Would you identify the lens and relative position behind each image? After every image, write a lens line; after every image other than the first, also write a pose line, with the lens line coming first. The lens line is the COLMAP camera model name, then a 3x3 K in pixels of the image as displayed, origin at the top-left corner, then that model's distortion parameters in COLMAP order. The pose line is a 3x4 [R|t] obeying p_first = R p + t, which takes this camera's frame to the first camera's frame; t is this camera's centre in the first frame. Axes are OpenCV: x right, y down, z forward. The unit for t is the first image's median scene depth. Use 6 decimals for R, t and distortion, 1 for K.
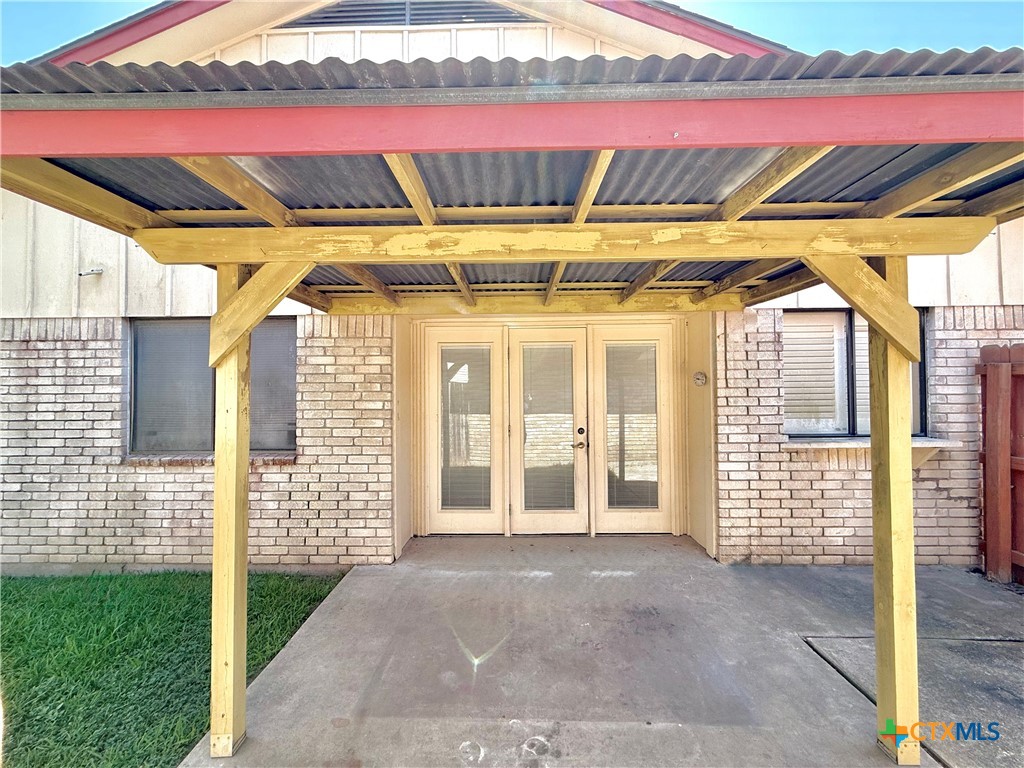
lens RADIAL K [[406.4, 0, 510.9], [0, 406.4, 386.5], [0, 0, 1]] dist [0.000499, -0.000060]
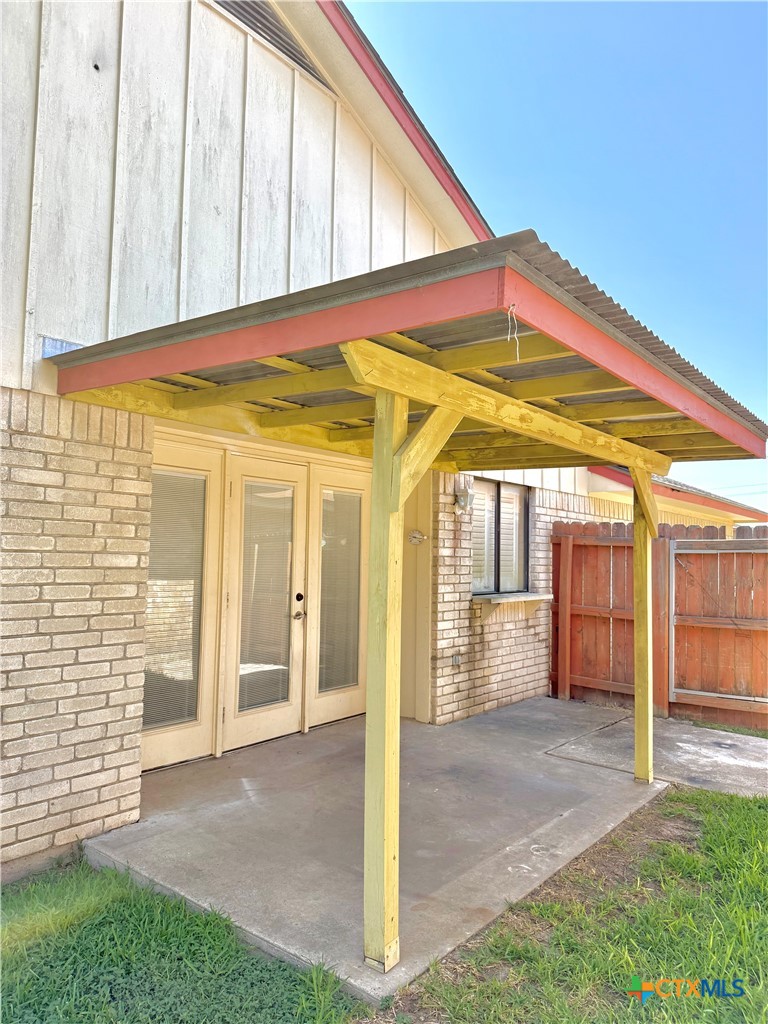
lens RADIAL K [[722.2, 0, 384.0], [0, 722.2, 512.0], [0, 0, 1]] dist [0.038775, -0.005300]
pose [[0.595775, 0.066609, 0.800385, -0.979801], [-0.036752, 0.997772, -0.055679, 0.019765], [-0.802310, 0.003756, 0.596896, 0.046802]]
